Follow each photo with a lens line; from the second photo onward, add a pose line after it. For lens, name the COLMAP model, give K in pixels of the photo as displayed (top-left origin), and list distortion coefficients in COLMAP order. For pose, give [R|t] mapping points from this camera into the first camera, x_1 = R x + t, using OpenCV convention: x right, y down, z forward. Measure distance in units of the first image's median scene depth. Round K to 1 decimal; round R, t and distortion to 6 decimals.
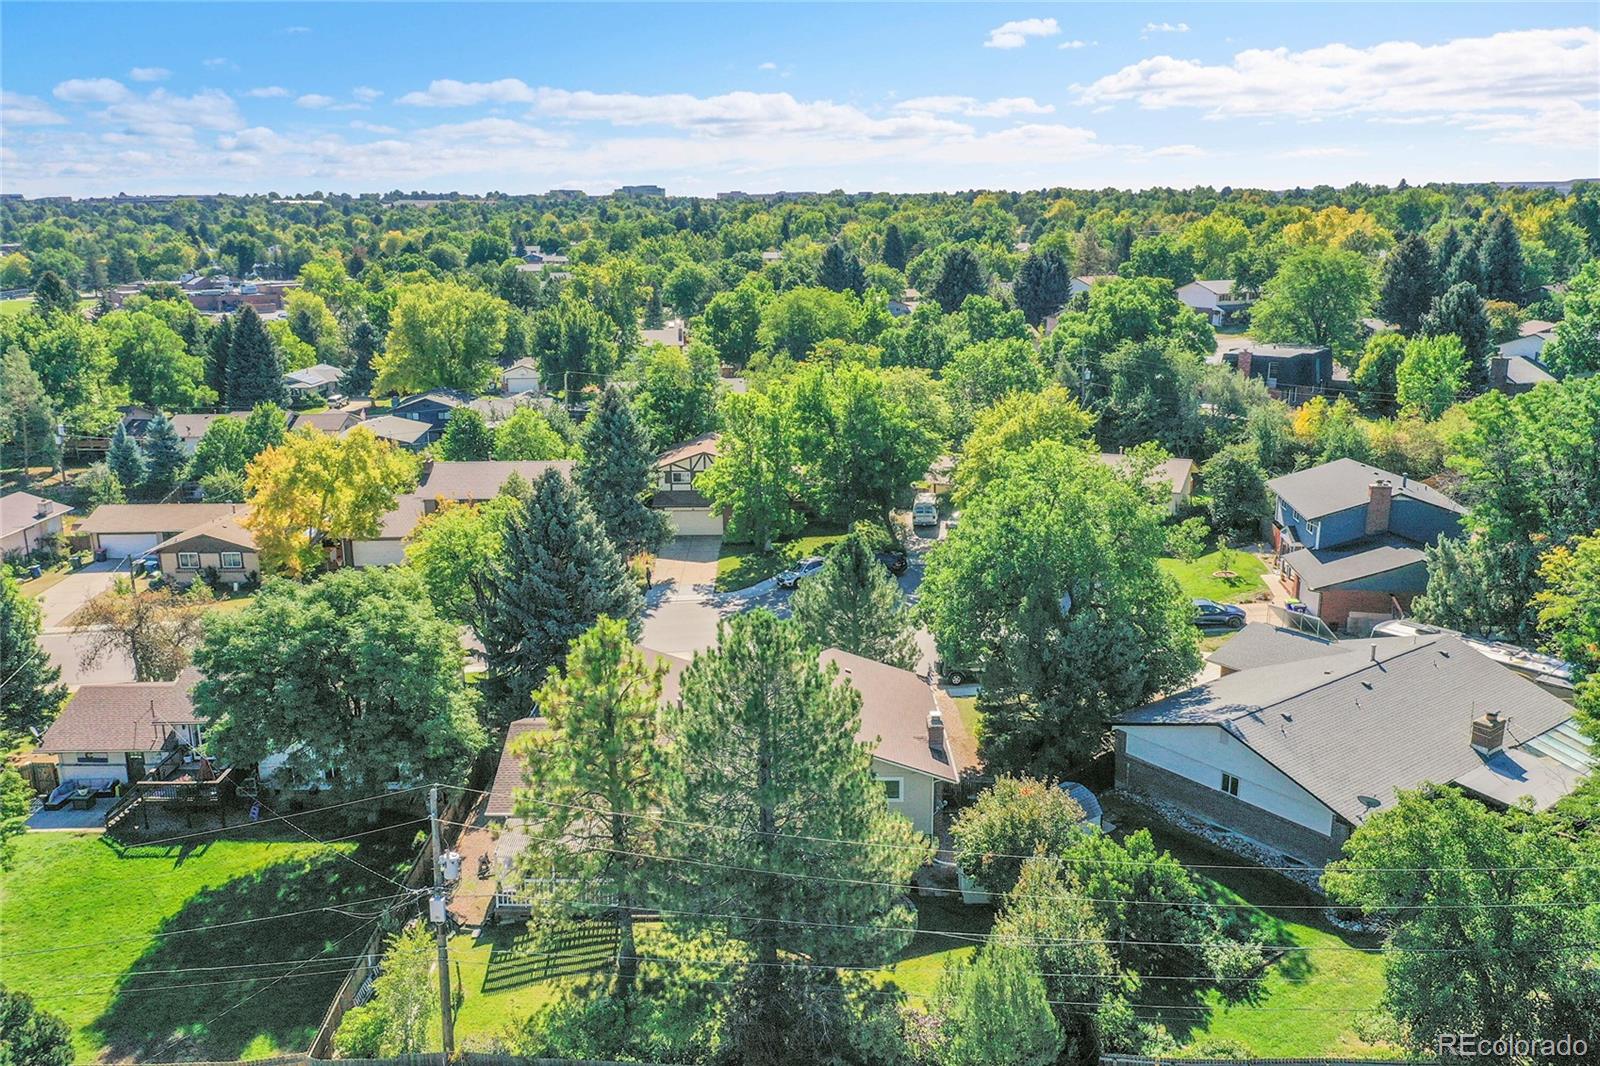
lens RADIAL K [[1260.5, 0, 792.0], [0, 1260.5, 530.8], [0, 0, 1]] dist [-0.006817, -0.006793]
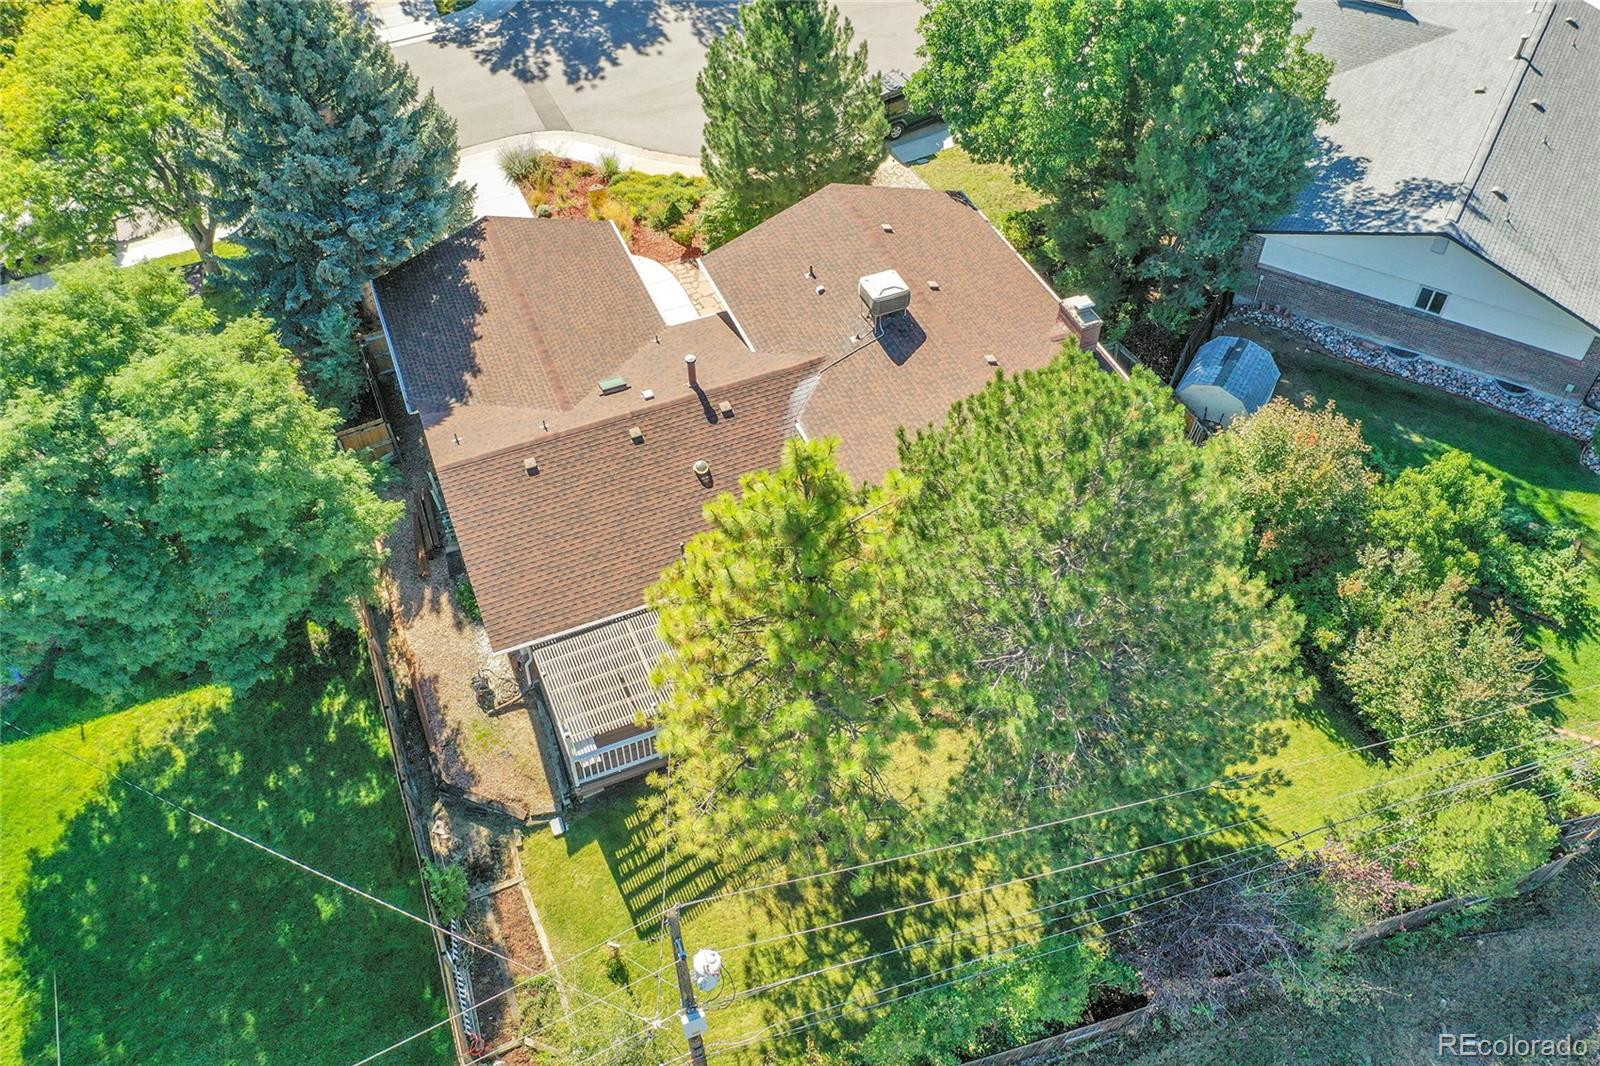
lens RADIAL K [[1260.5, 0, 792.4], [0, 1260.5, 530.6], [0, 0, 1]] dist [-0.006817, -0.006793]
pose [[0.924184, -0.292066, 0.246134, -0.183083], [0.105001, 0.813867, 0.571486, -0.124142], [-0.367232, -0.502313, 0.782830, 0.370589]]
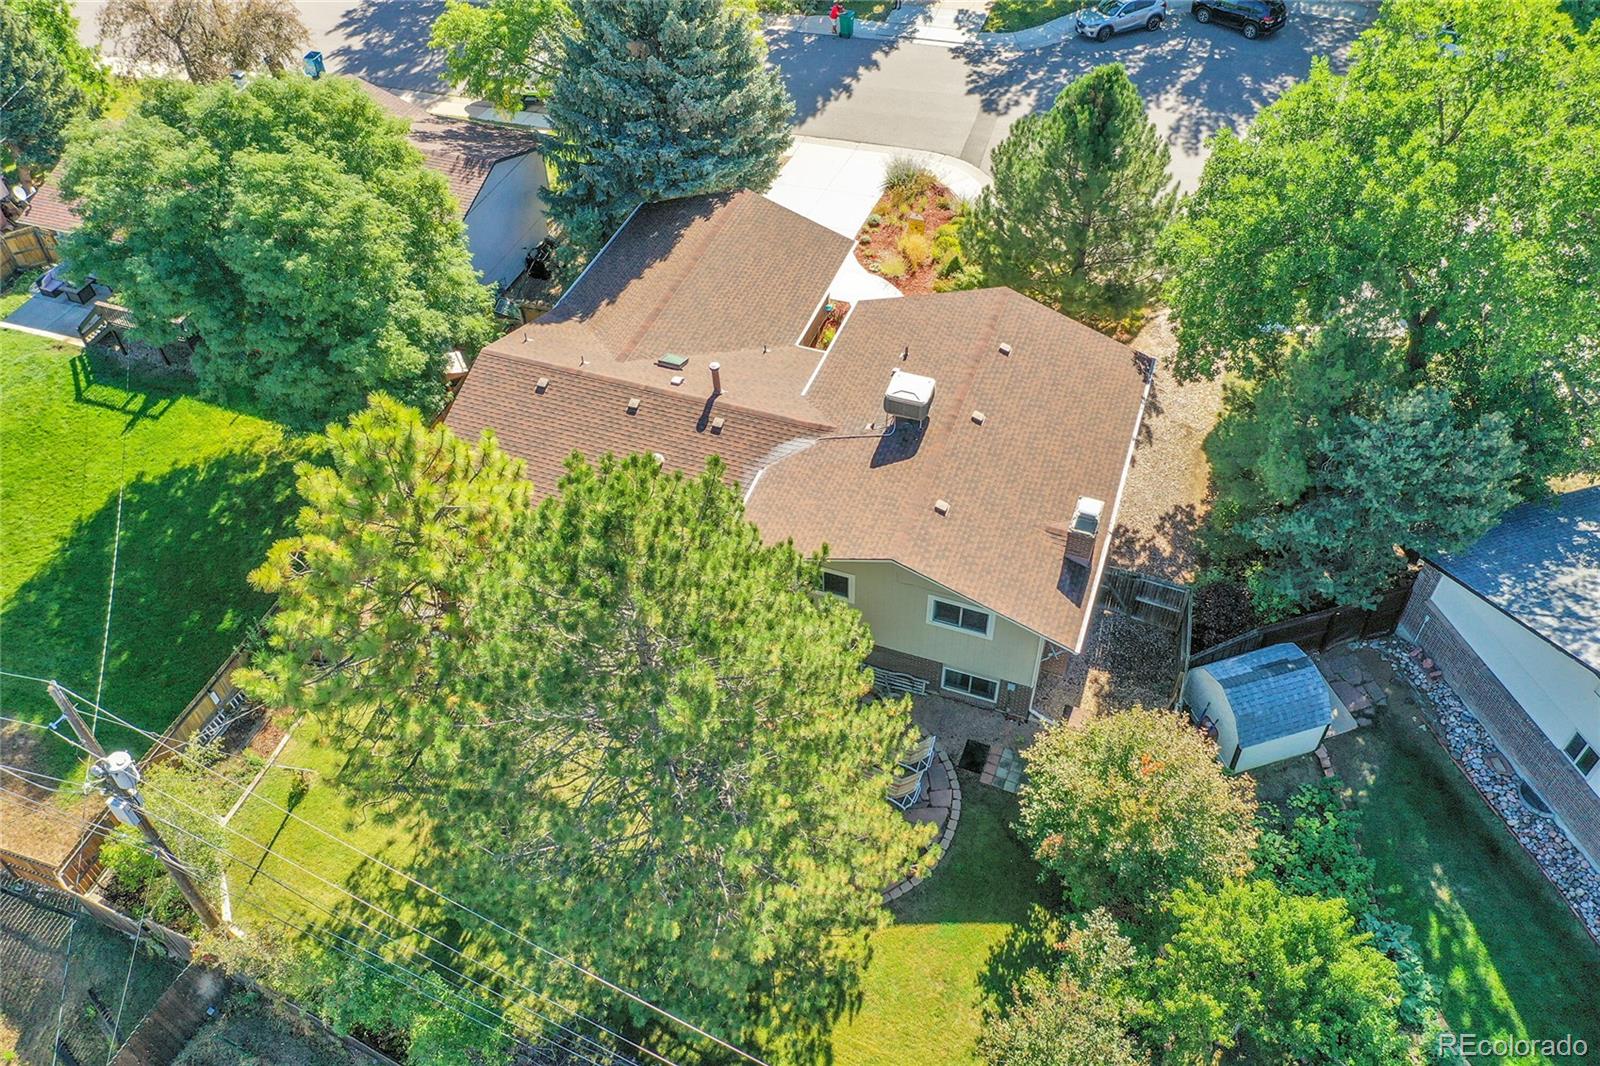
lens RADIAL K [[1260.5, 0, 795.3], [0, 1260.5, 530.4], [0, 0, 1]] dist [-0.006817, -0.006793]
pose [[0.940730, 0.236989, -0.242617, 0.102953], [-0.071424, 0.837746, 0.541369, -0.120620], [0.331549, -0.491954, 0.805020, 0.379201]]
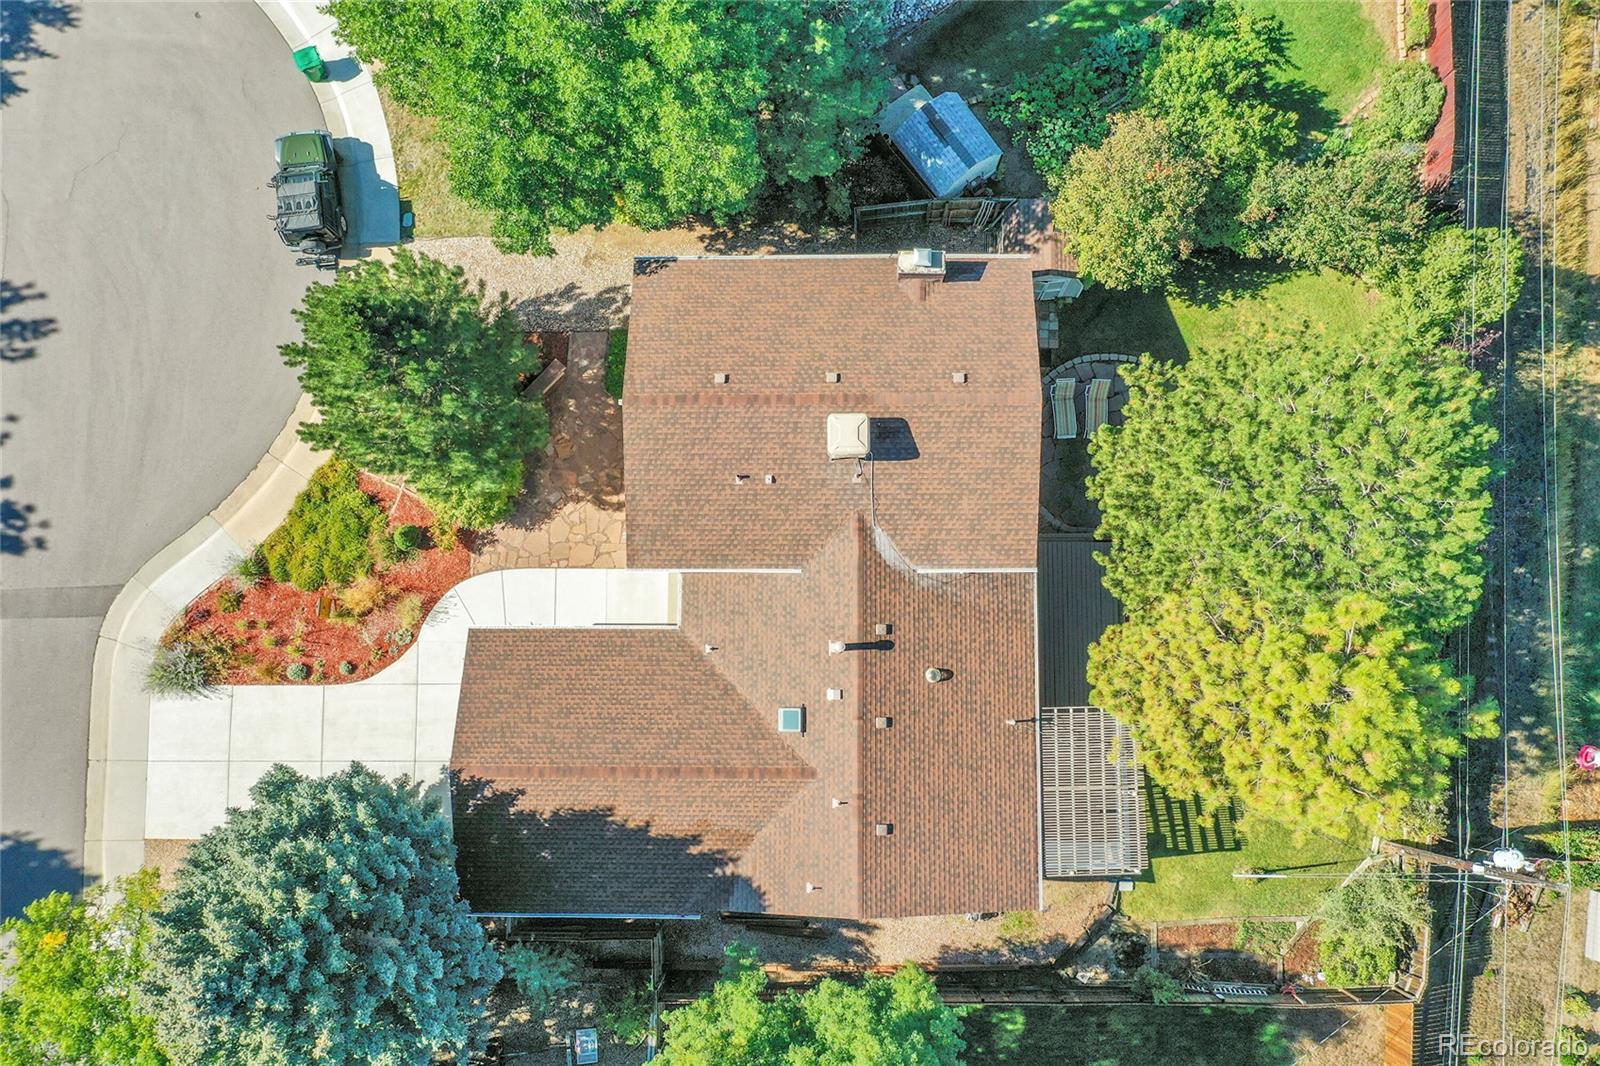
lens RADIAL K [[1260.5, 0, 795.9], [0, 1260.5, 539.0], [0, 0, 1]] dist [-0.006817, -0.006793]
pose [[-0.000229, -0.991671, 0.128794, -0.096348], [0.265756, 0.124102, 0.956019, -0.393689], [-0.964040, 0.034447, 0.263514, 0.707273]]
